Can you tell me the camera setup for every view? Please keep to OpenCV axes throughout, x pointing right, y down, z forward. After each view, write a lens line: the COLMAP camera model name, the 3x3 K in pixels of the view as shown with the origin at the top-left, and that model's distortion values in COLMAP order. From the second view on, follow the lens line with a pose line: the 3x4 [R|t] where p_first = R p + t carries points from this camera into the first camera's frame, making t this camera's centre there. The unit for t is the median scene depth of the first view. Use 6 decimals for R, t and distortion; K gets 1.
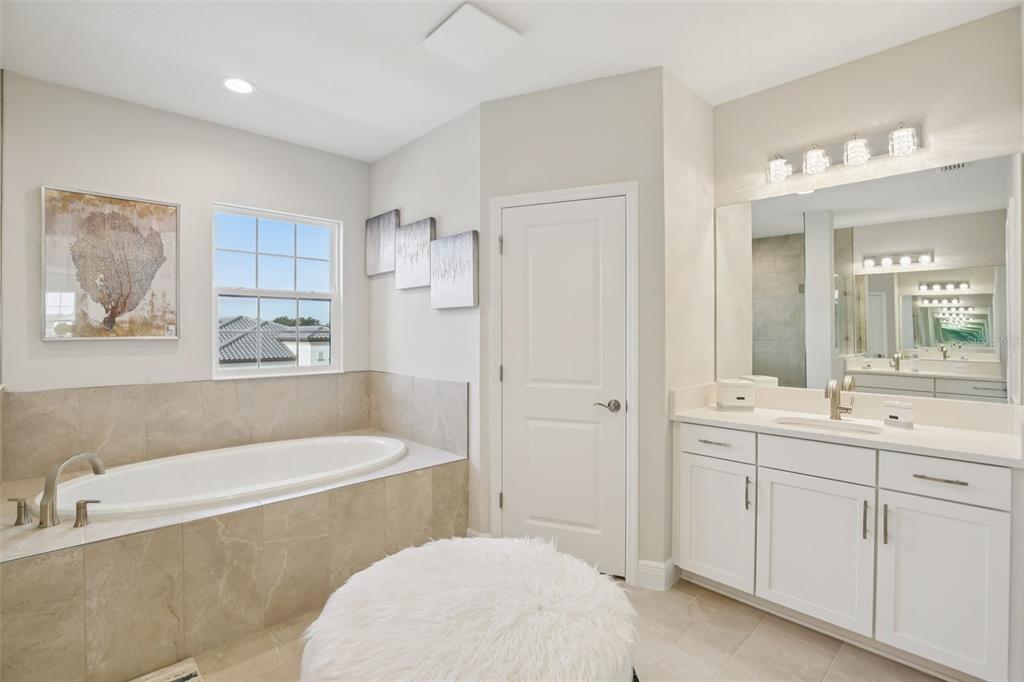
lens RADIAL K [[478.1, 0, 507.1], [0, 478.1, 332.8], [0, 0, 1]] dist [-0.035410, 0.004150]
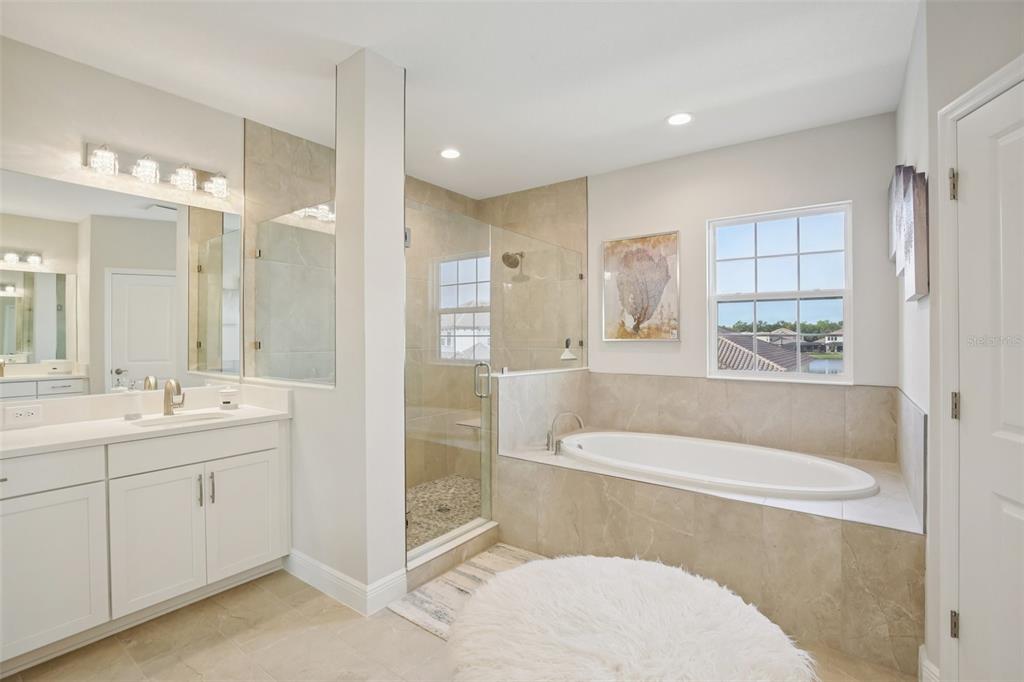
lens RADIAL K [[478.1, 0, 504.2], [0, 478.1, 339.9], [0, 0, 1]] dist [-0.035410, 0.004150]
pose [[0.150358, 0.008055, -0.988599, 0.474132], [-0.002686, 0.999966, 0.007739, 0.001964], [0.988628, 0.001492, 0.150375, 0.383384]]
